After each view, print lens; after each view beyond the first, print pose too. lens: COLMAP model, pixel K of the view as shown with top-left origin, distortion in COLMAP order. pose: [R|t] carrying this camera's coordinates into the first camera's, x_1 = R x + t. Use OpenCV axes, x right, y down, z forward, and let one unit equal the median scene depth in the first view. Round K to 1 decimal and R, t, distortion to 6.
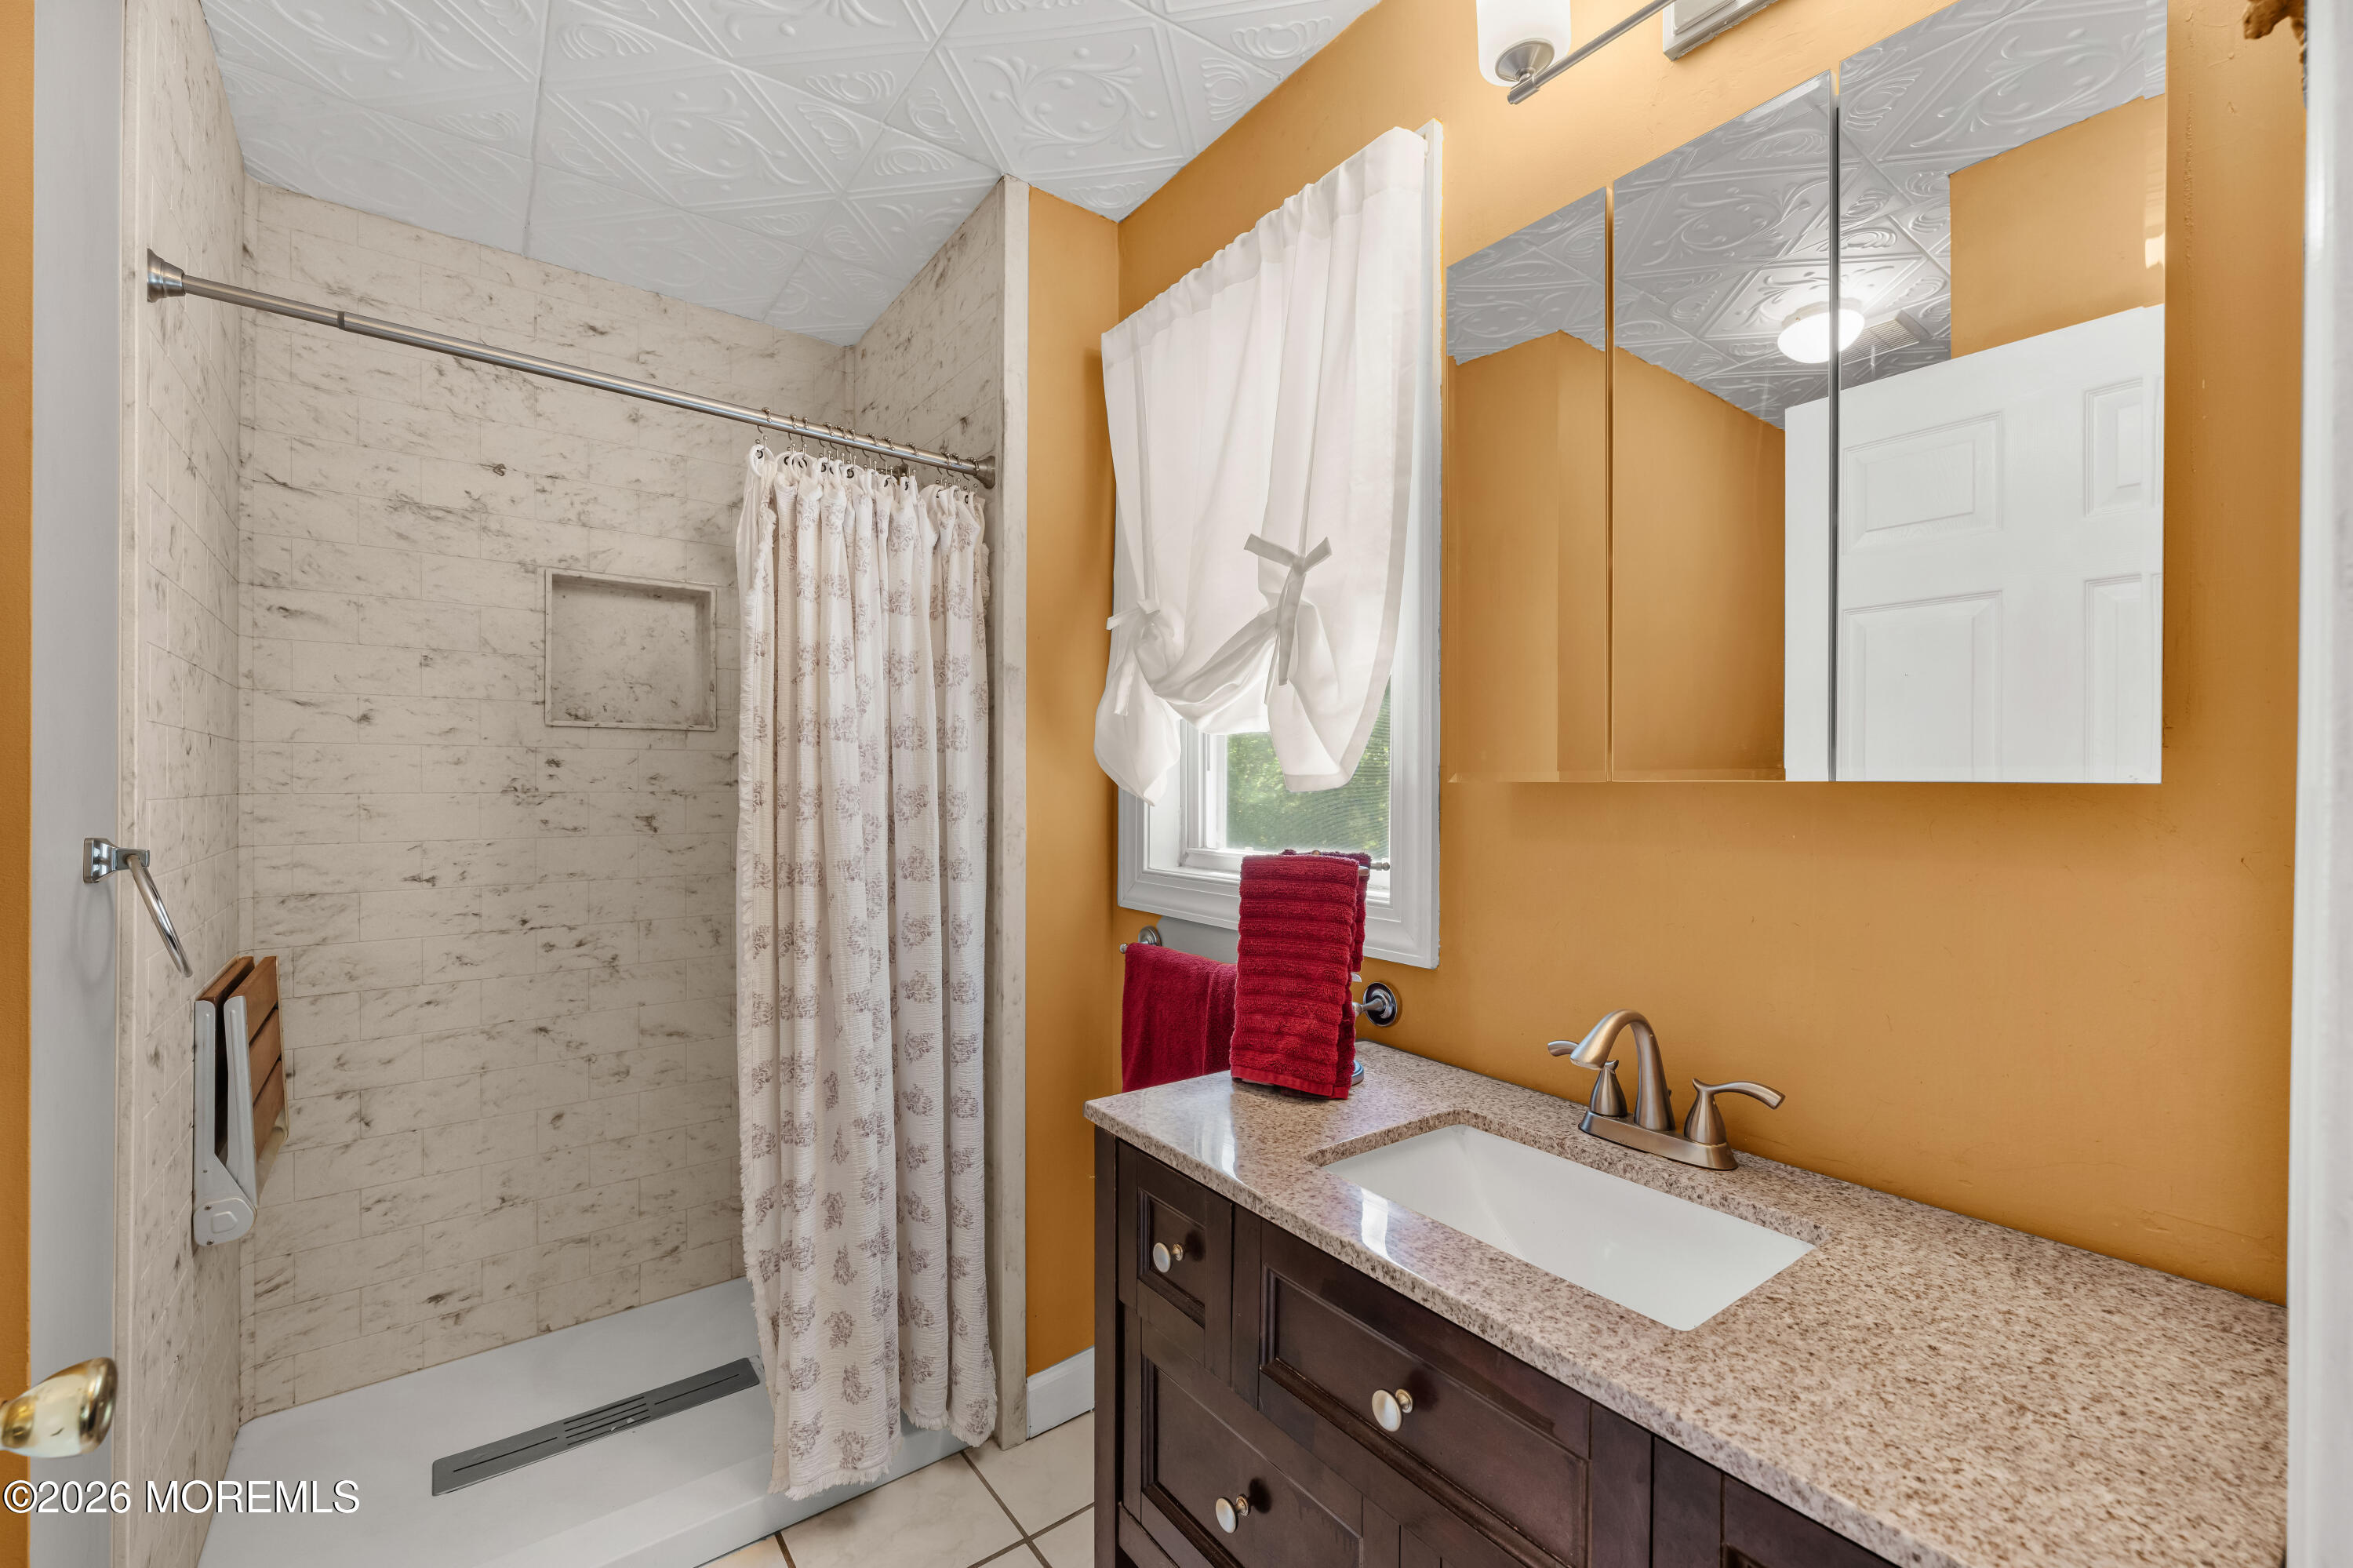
lens RADIAL K [[1036.6, 0, 1164.1], [0, 1036.6, 769.9], [0, 0, 1]] dist [-0.000936, 0.000049]
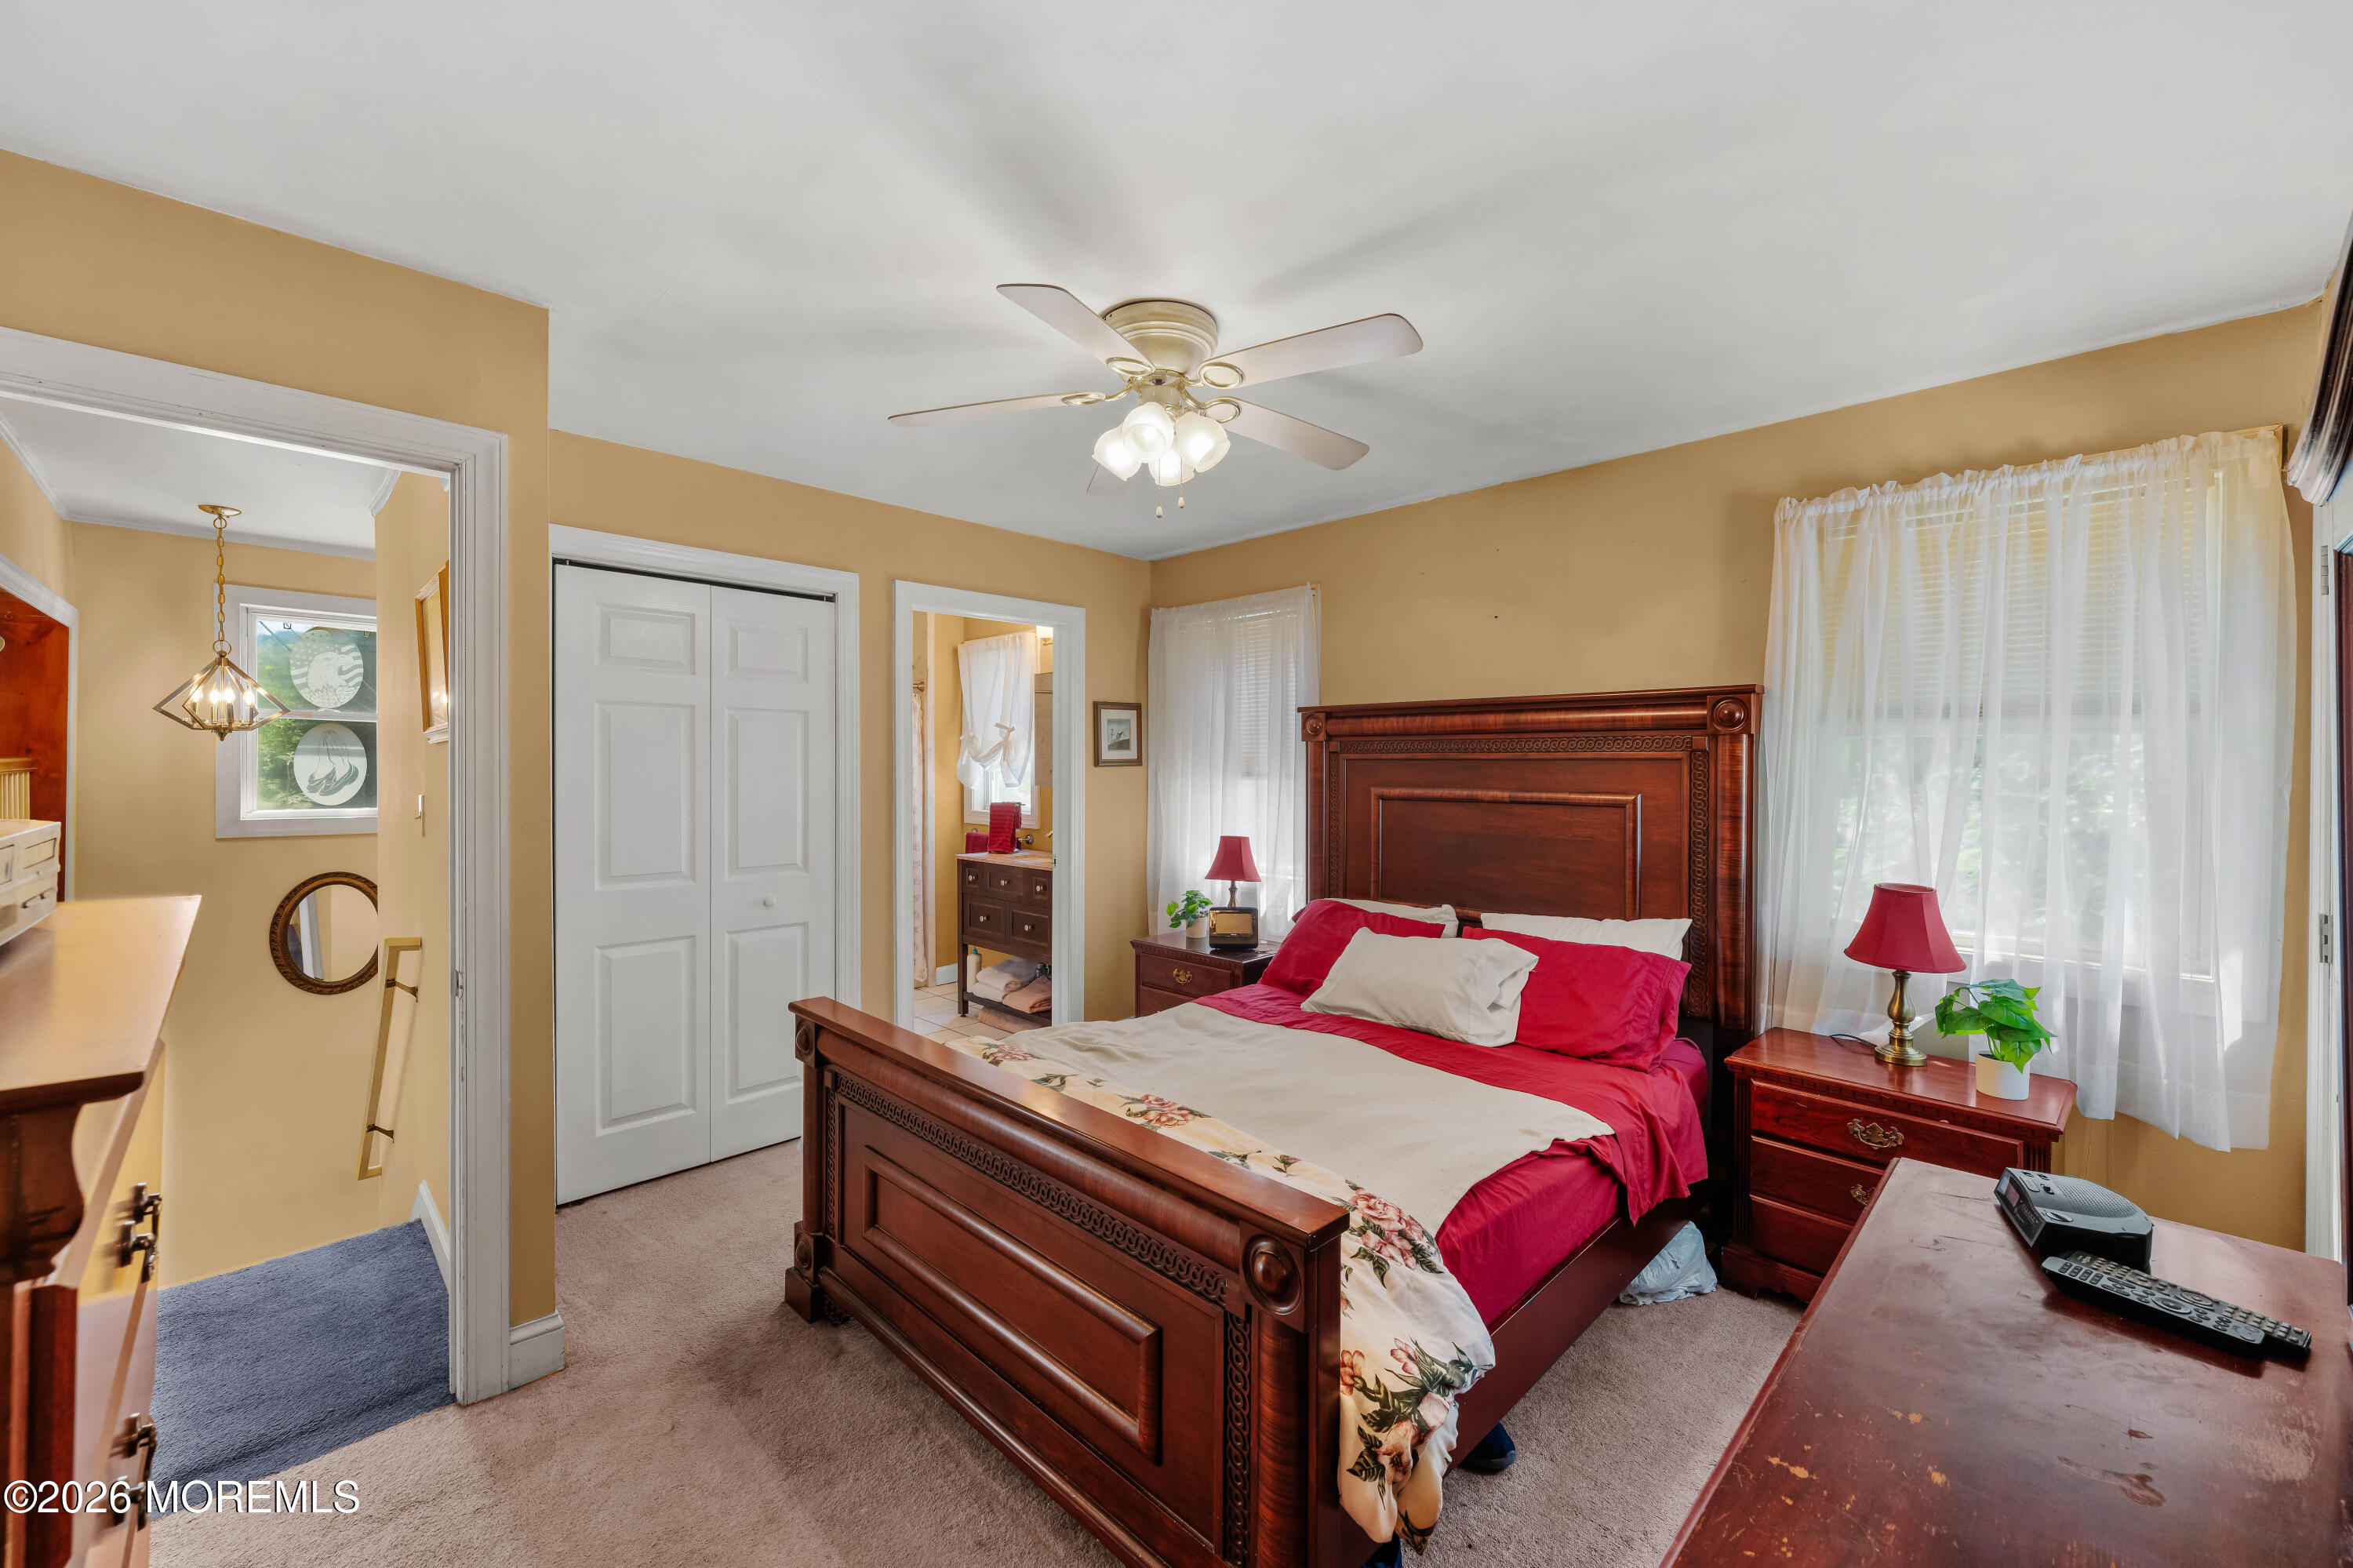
lens RADIAL K [[979.2, 0, 1178.9], [0, 979.2, 767.7], [0, 0, 1]] dist [-0.002350, -0.000262]
pose [[0.986386, -0.003676, 0.164405, 0.122507], [0.002195, 0.999955, 0.009191, -0.068566], [-0.164431, -0.008705, 0.986350, -2.250016]]
